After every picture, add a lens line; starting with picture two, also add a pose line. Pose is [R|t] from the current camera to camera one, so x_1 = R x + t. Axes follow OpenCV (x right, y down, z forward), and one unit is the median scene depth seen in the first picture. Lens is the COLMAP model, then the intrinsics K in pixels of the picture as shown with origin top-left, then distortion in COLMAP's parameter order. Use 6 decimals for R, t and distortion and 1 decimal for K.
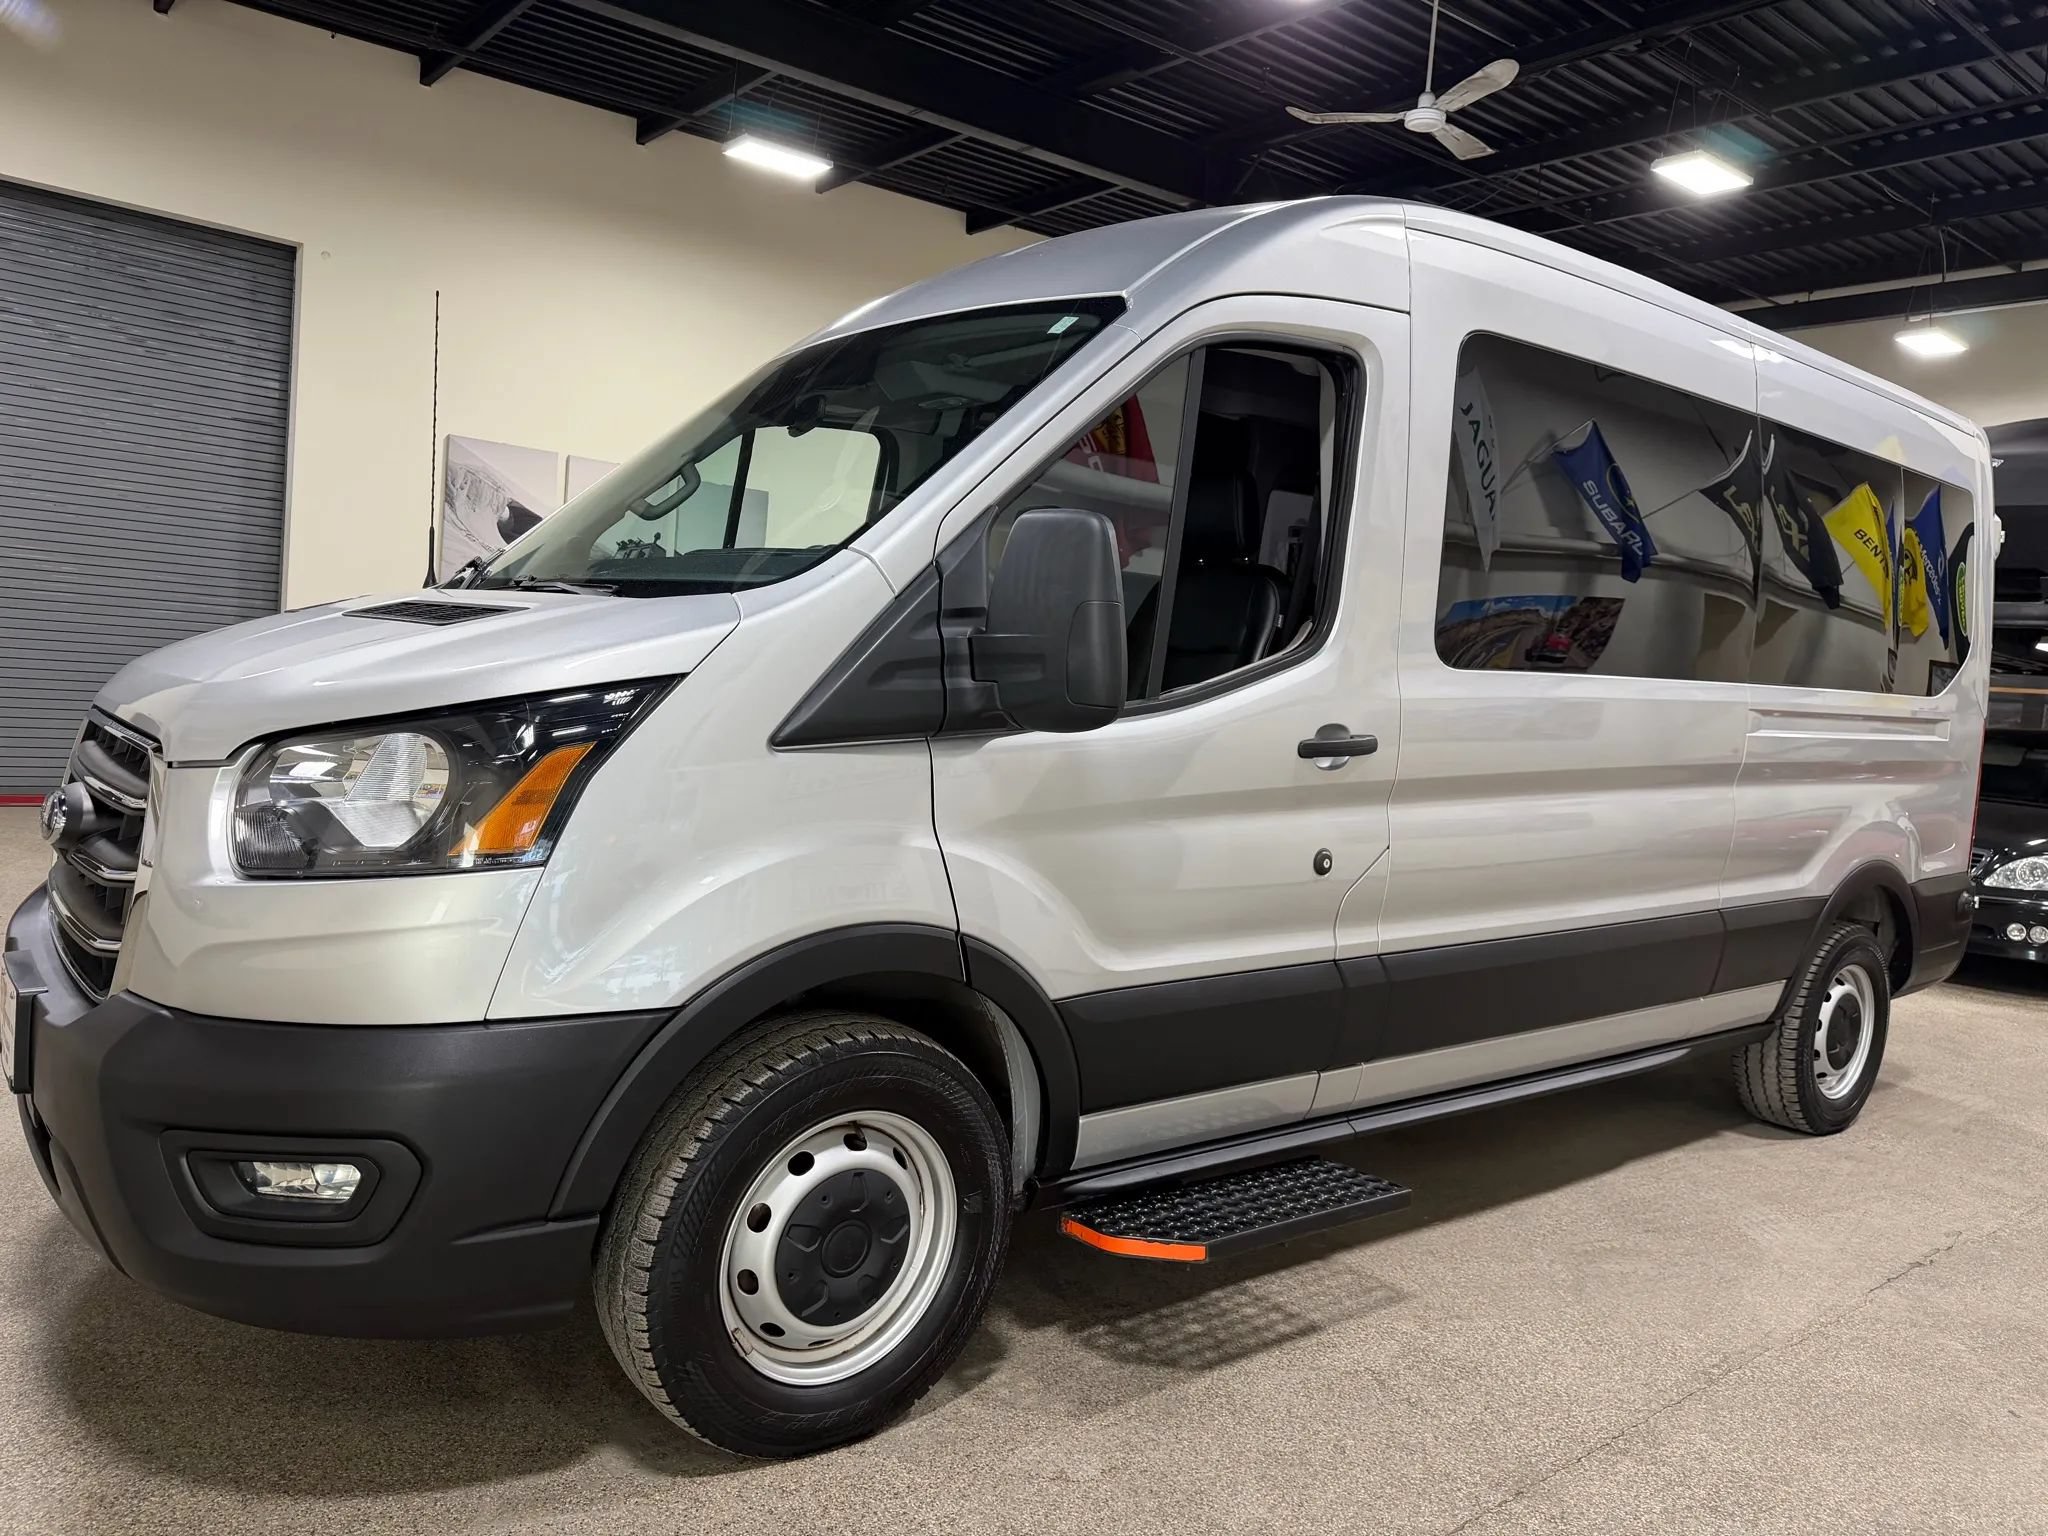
lens RADIAL K [[1453.7, 0, 1028.2], [0, 1453.7, 767.5], [0, 0, 1]] dist [0.006063, -0.004746]
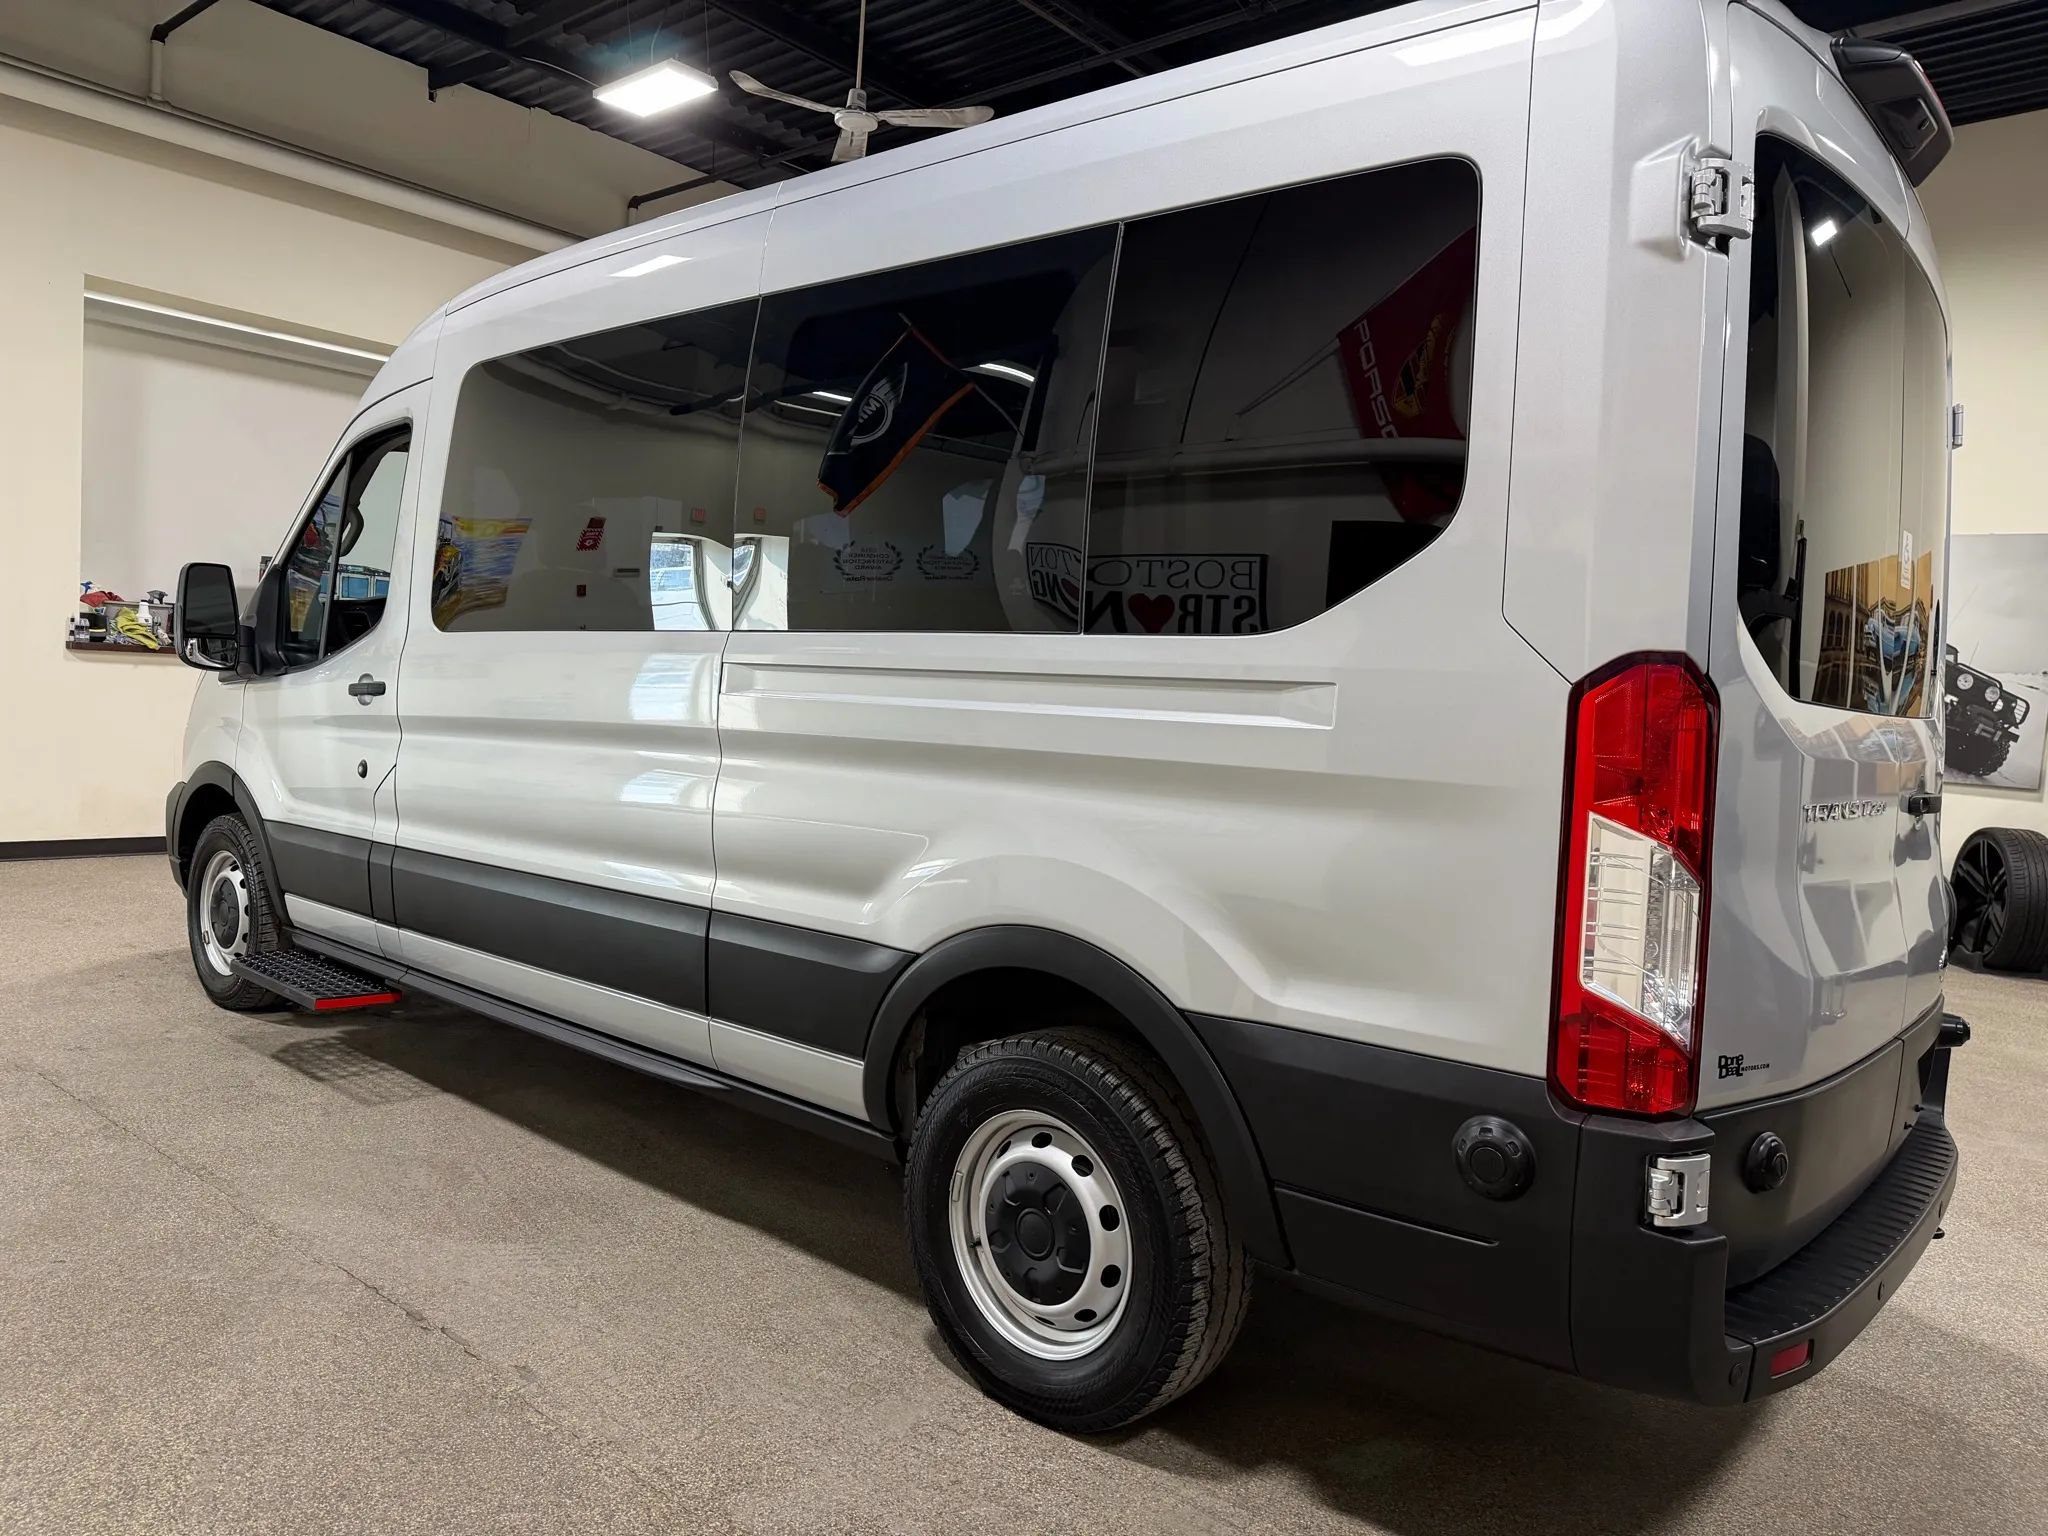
lens RADIAL K [[1453.7, 0, 1028.2], [0, 1453.7, 767.5], [0, 0, 1]] dist [0.006063, -0.004746]
pose [[0.185612, -0.004979, -0.982610, 1.726978], [-0.110683, 0.993517, -0.025942, 0.026721], [0.976369, 0.113574, 0.183858, 1.352200]]
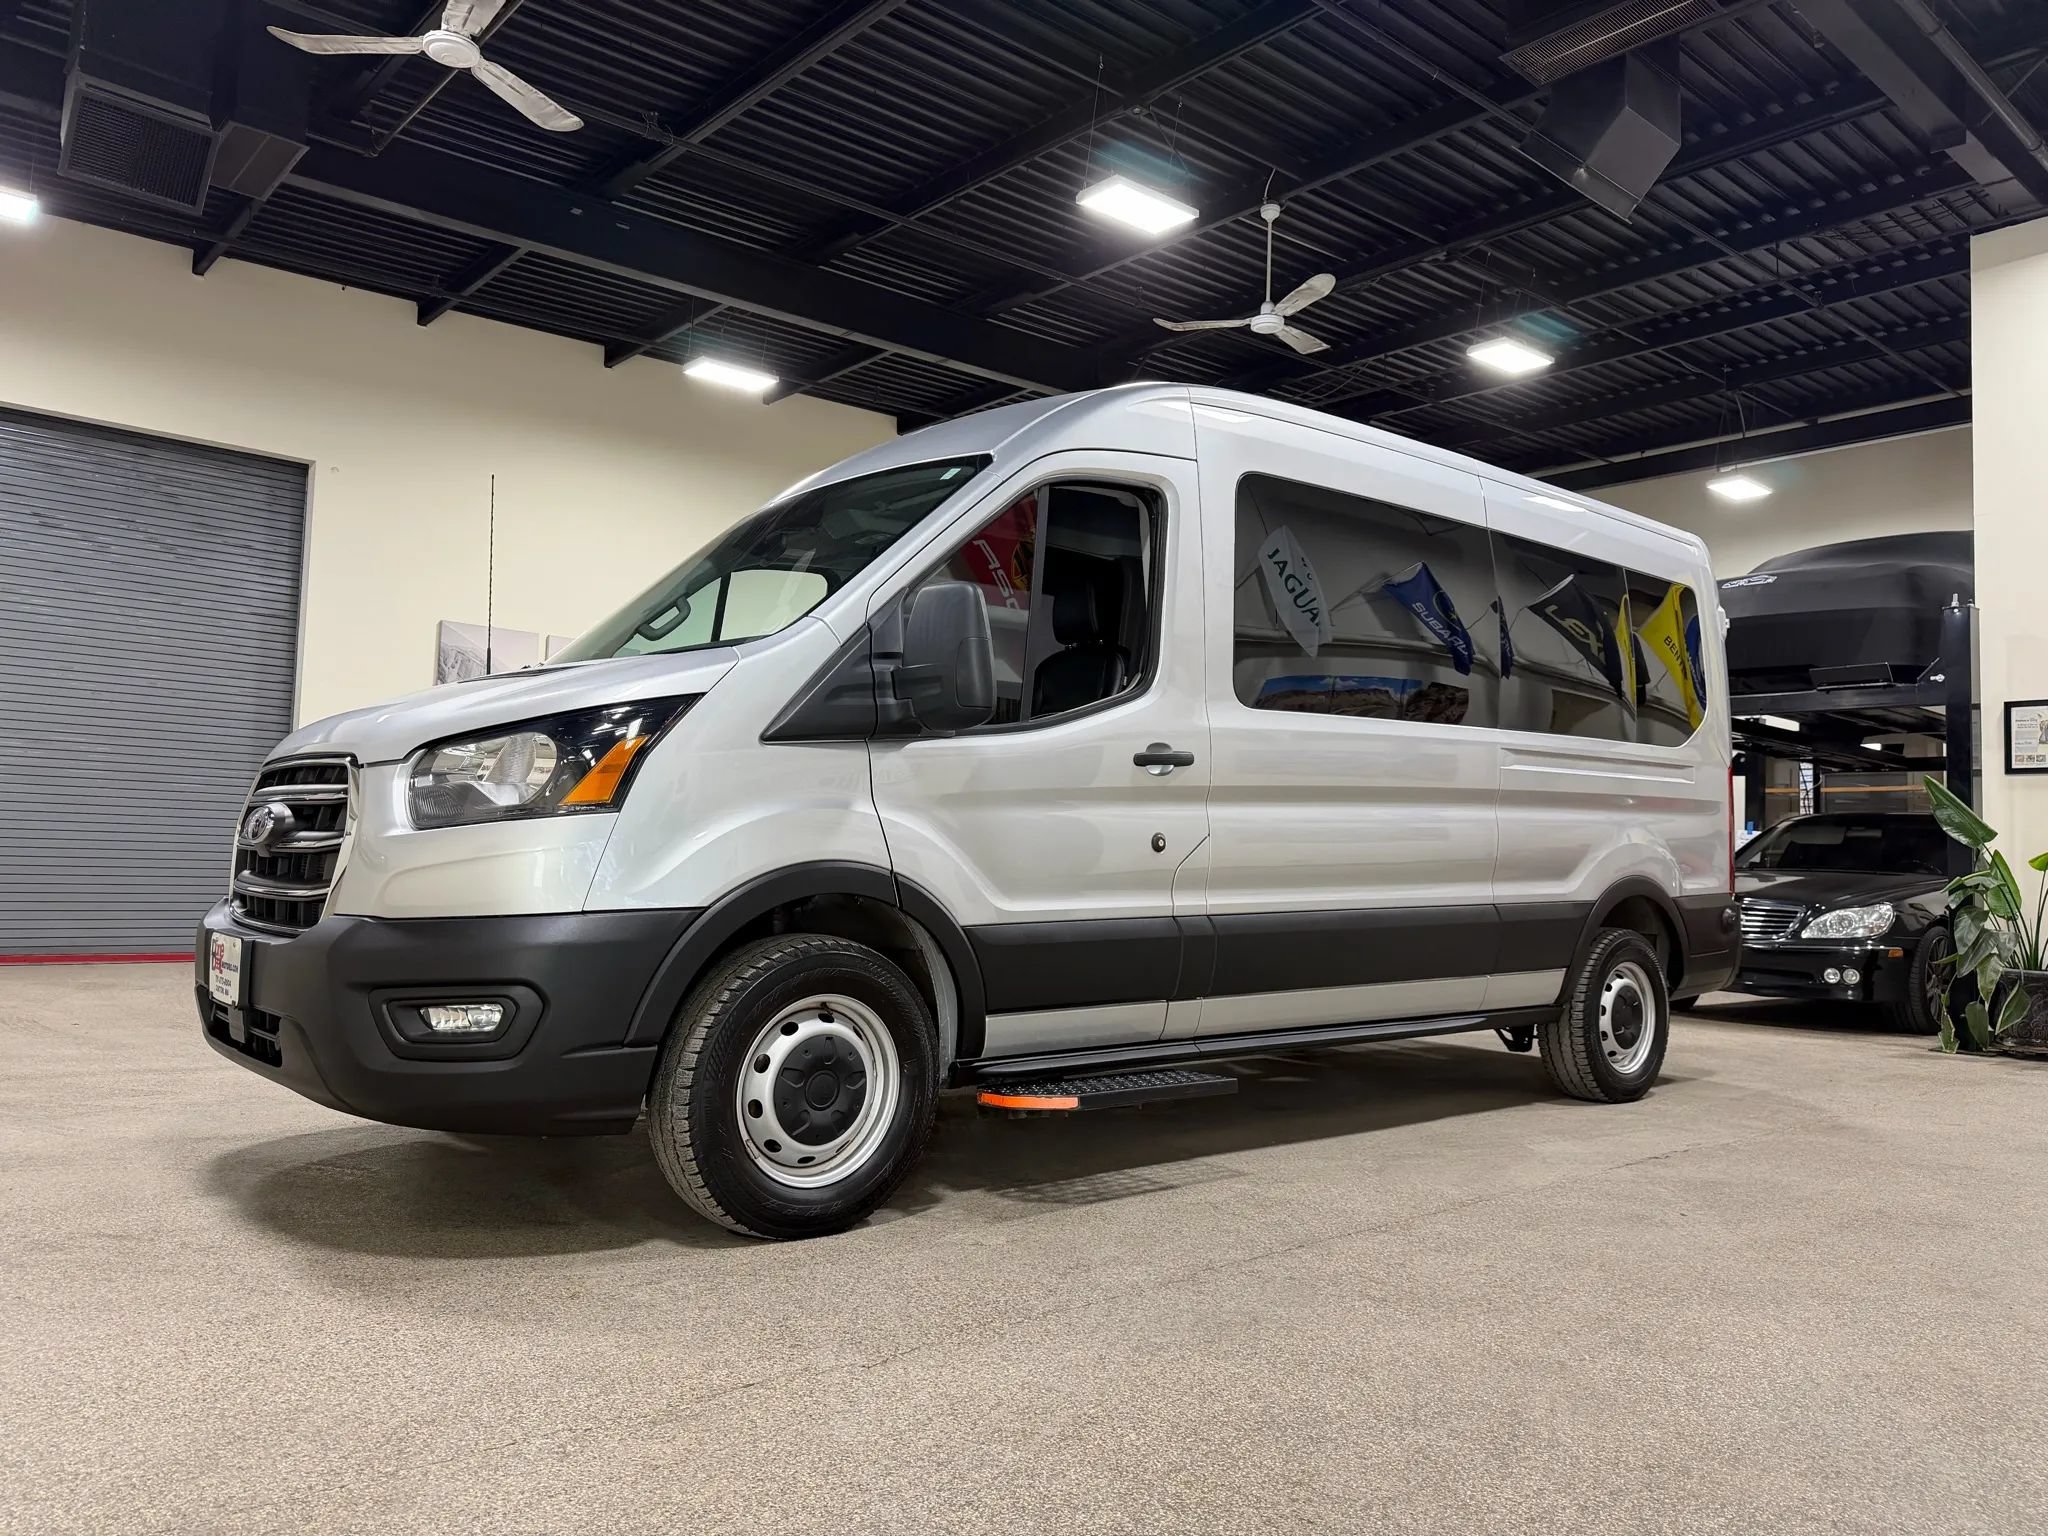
lens RADIAL K [[1447.5, 0, 1018.0], [0, 1447.5, 775.1], [0, 0, 1]] dist [0.066074, -0.078098]
pose [[0.998553, -0.046597, 0.026826, 0.034737], [0.049565, 0.991124, -0.123353, 0.161495], [-0.020840, 0.124504, 0.992000, -0.367930]]
